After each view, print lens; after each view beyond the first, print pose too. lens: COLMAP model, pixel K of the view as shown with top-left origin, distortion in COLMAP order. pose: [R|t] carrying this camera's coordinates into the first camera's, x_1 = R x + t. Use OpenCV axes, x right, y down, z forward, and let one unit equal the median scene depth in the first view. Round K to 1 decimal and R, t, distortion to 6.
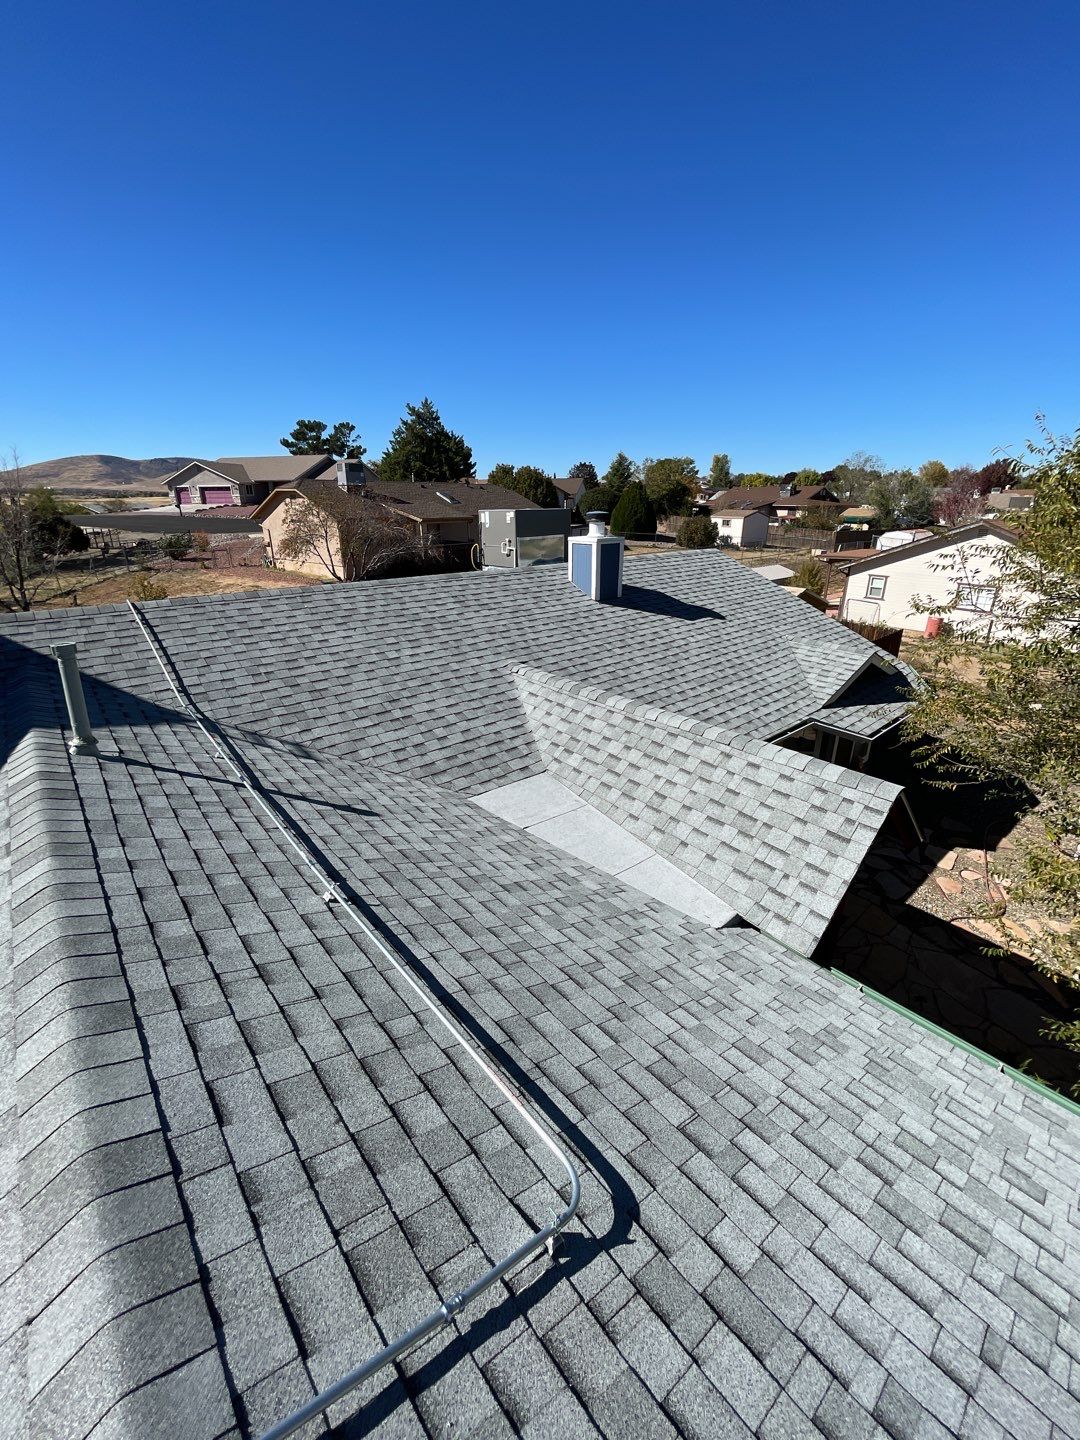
lens RADIAL K [[578.5, 0, 540.8], [0, 578.5, 719.5], [0, 0, 1]] dist [-0.002747, 0.000076]
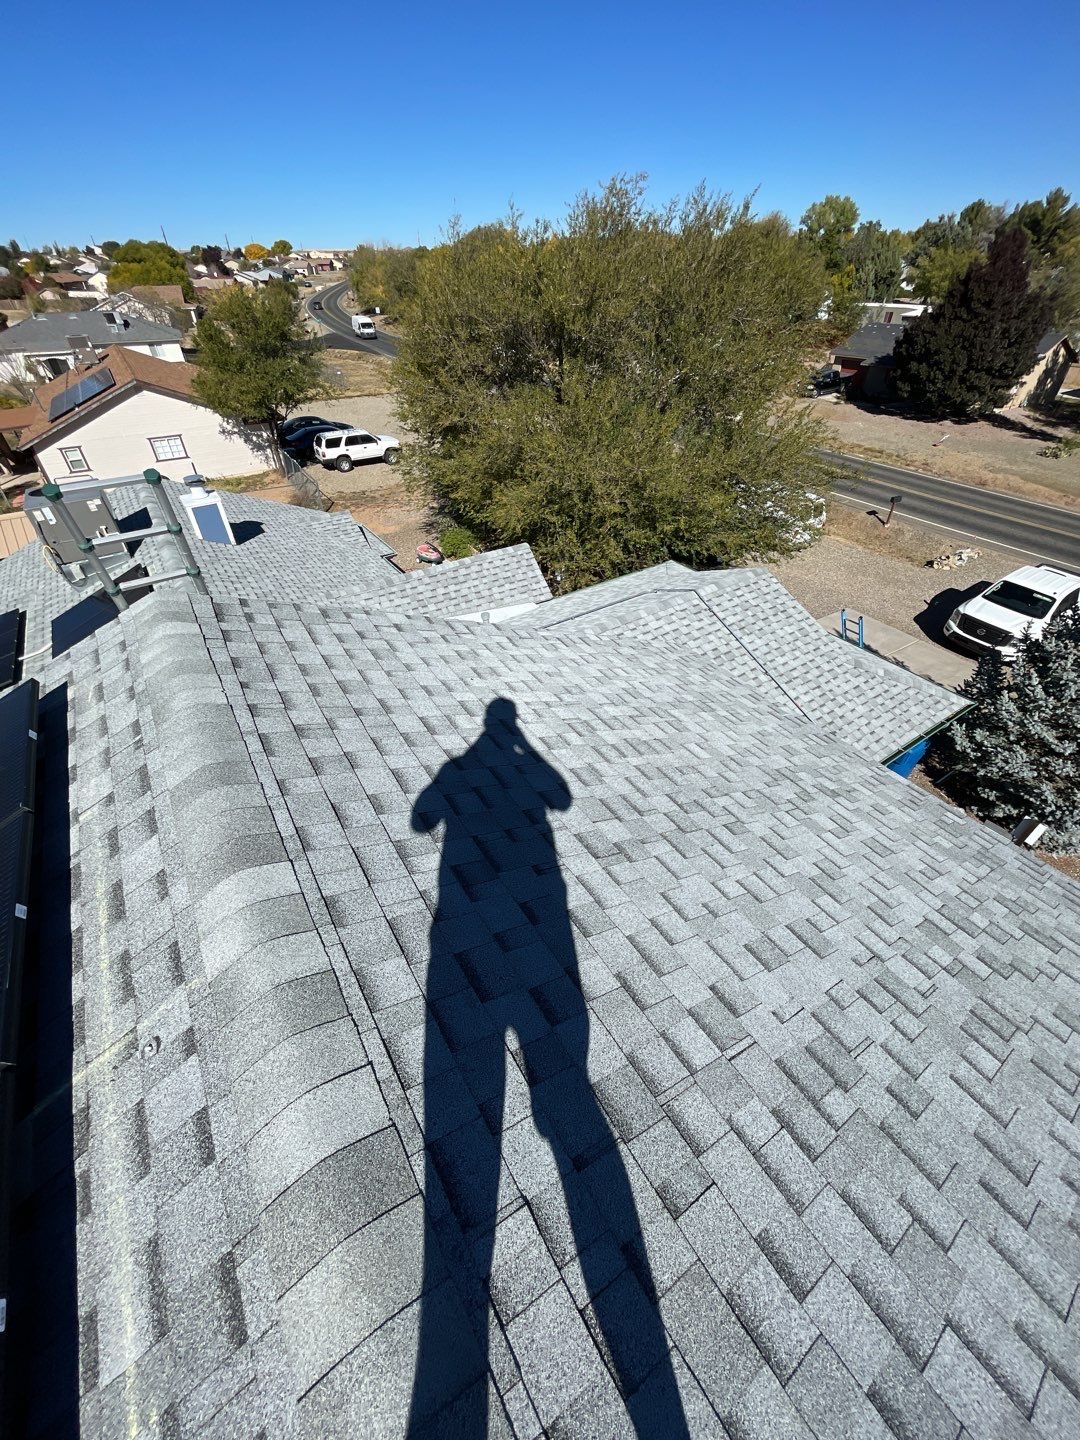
lens RADIAL K [[578.5, 0, 545.5], [0, 578.5, 716.3], [0, 0, 1]] dist [-0.002747, 0.000076]
pose [[0.120875, -0.608185, 0.784538, -0.944177], [0.359629, 0.763474, 0.536447, -0.319512], [-0.925233, 0.217300, 0.311006, 0.052307]]
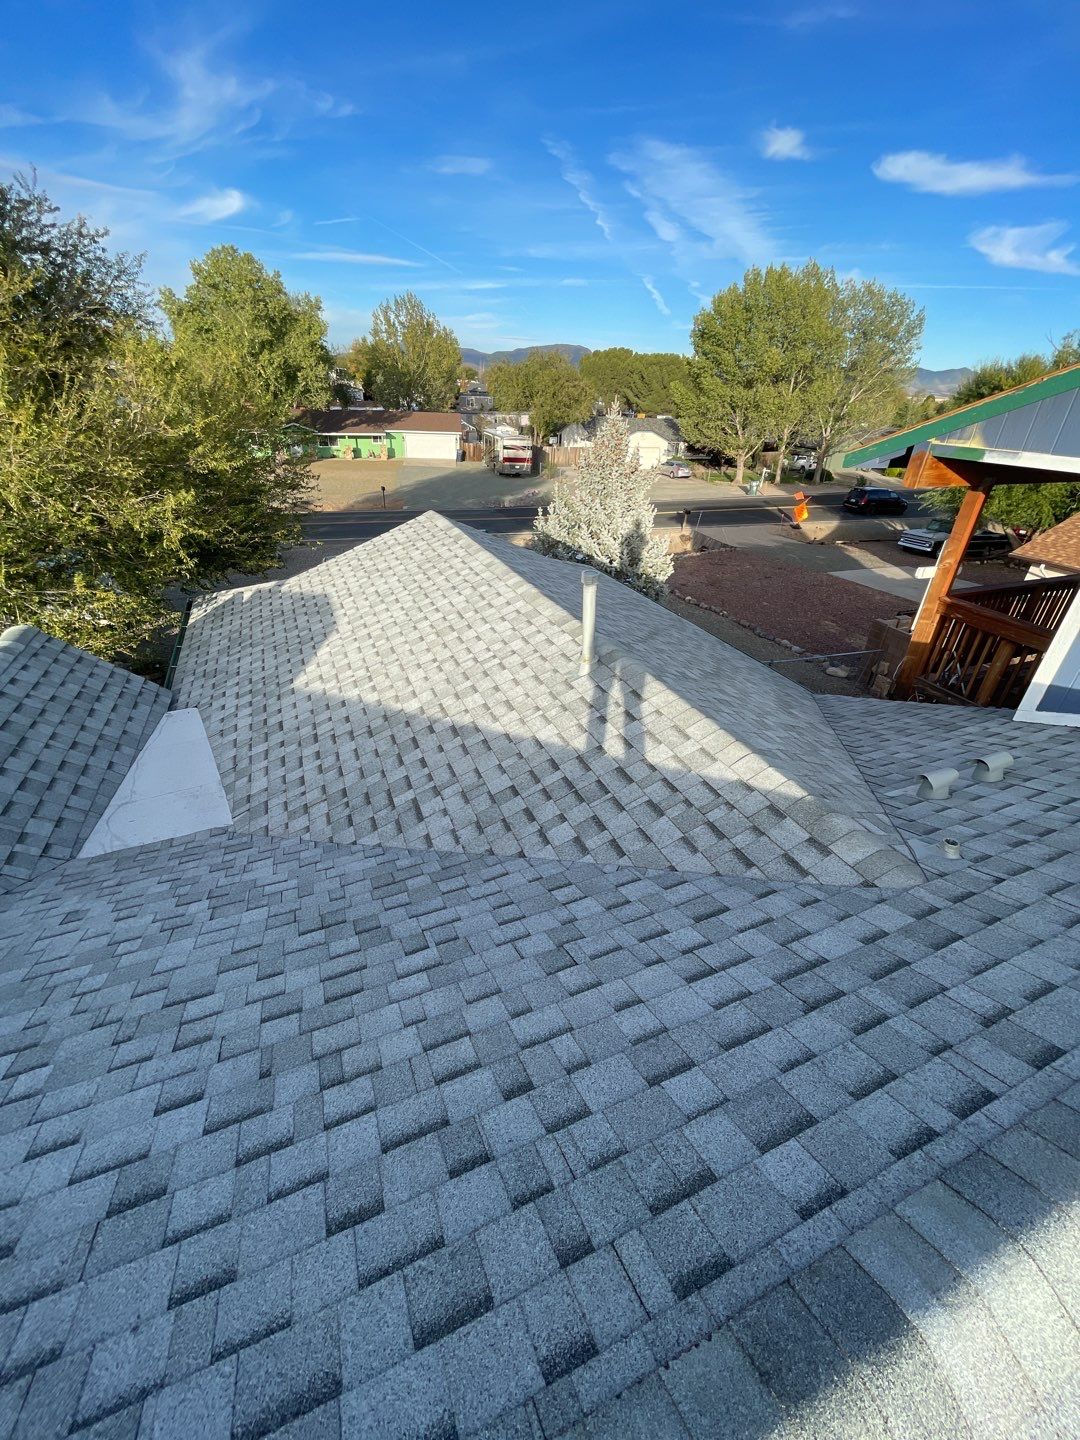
lens RADIAL K [[578.5, 0, 539.8], [0, 578.5, 715.7], [0, 0, 1]] dist [-0.002747, 0.000076]
pose [[-0.950675, -0.183394, 0.250167, -0.353028], [0.075099, 0.646424, 0.759273, -0.265284], [-0.300961, 0.740609, -0.600767, 0.629163]]
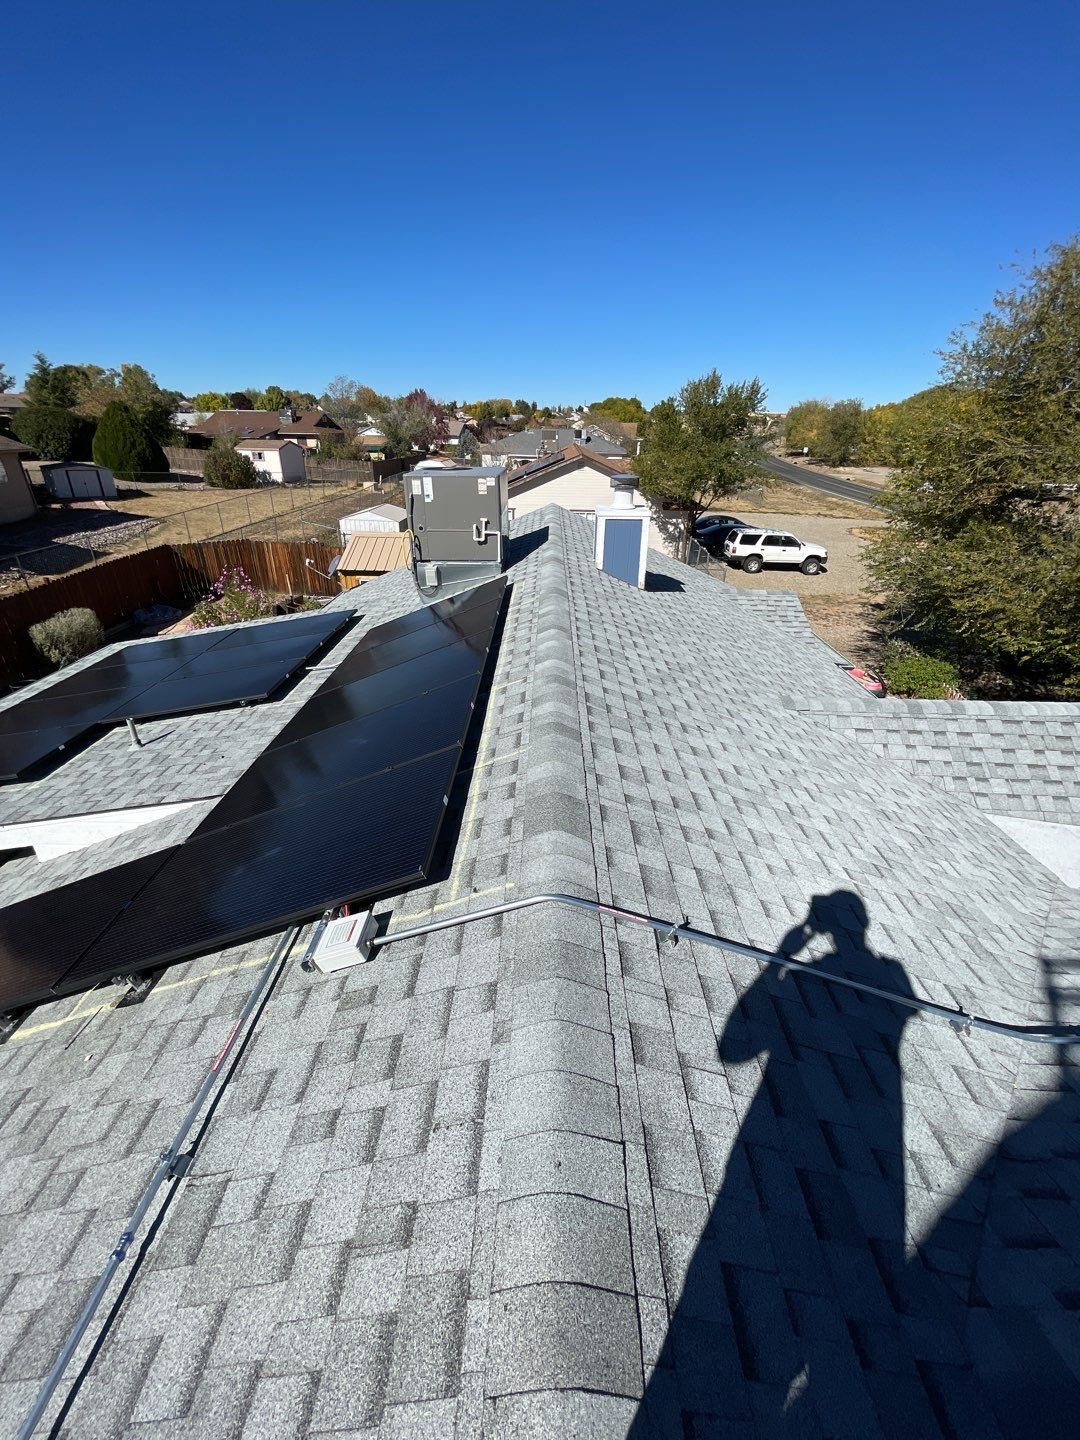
lens RADIAL K [[578.5, 0, 543.1], [0, 578.5, 723.1], [0, 0, 1]] dist [-0.002747, 0.000076]
pose [[0.665524, -0.330521, 0.669204, -0.537961], [0.251125, 0.943490, 0.216247, -0.215810], [-0.702861, 0.024136, 0.710918, 0.478415]]
